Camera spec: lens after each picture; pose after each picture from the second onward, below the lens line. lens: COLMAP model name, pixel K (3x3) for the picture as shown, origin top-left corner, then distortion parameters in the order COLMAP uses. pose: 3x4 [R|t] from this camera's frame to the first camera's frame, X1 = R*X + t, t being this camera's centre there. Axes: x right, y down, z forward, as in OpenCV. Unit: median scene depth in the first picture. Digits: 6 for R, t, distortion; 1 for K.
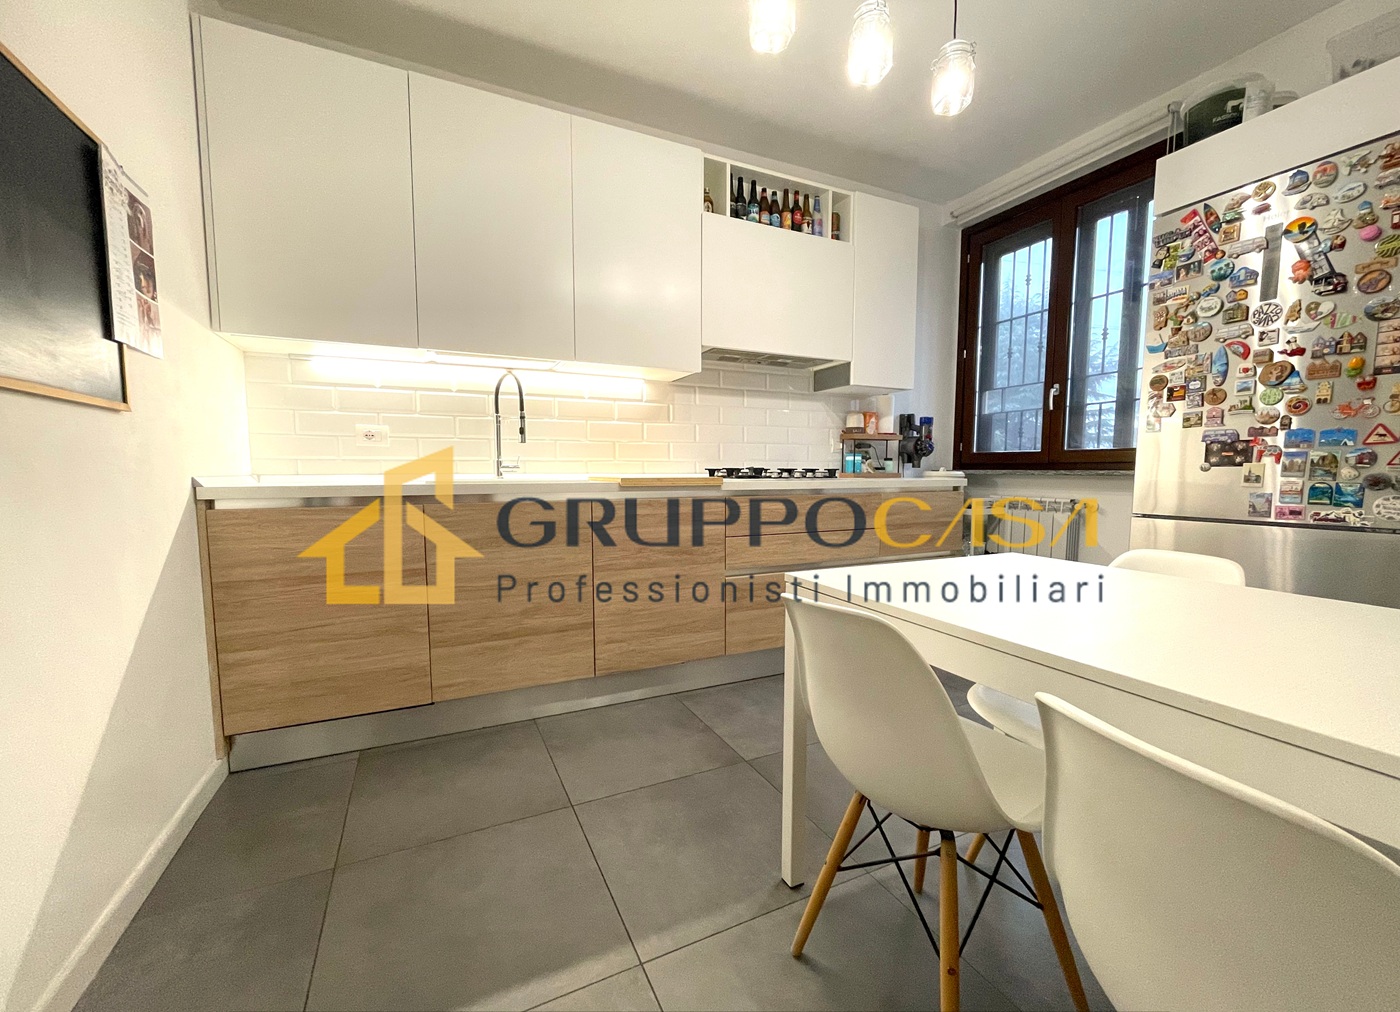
lens RADIAL K [[566.8, 0, 700.6], [0, 566.8, 519.4], [0, 0, 1]] dist [-0.001397, -0.000211]
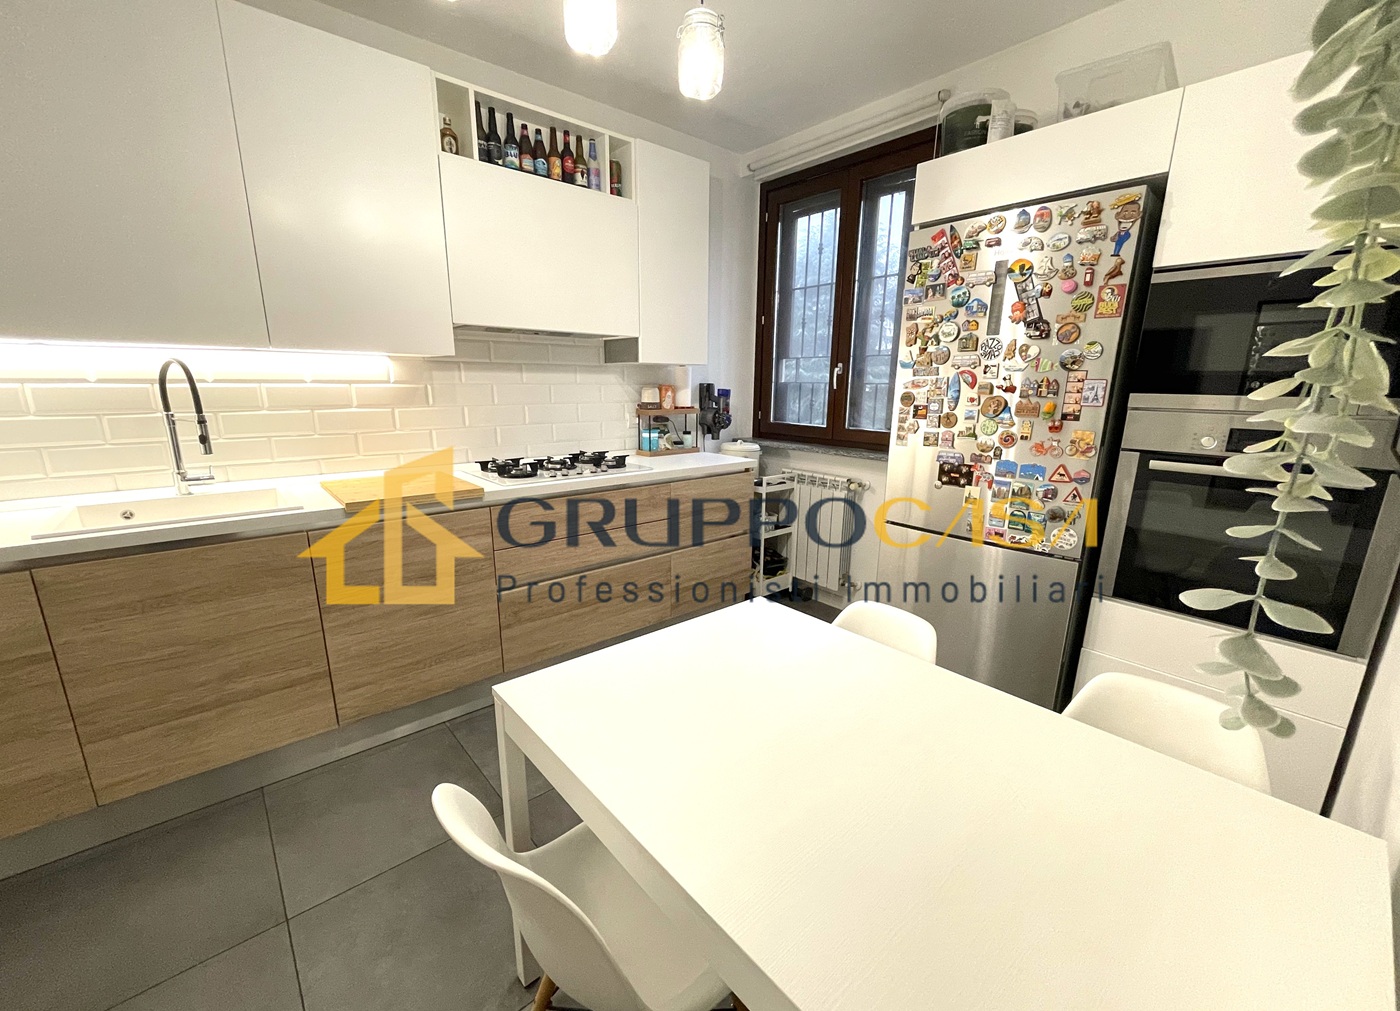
lens RADIAL K [[566.8, 0, 700.6], [0, 566.8, 518.9], [0, 0, 1]] dist [-0.001397, -0.000211]
pose [[0.963753, -0.053391, 0.261399, 0.122741], [0.013186, 0.988106, 0.153208, -0.146773], [-0.266470, -0.144208, 0.952994, 0.058457]]
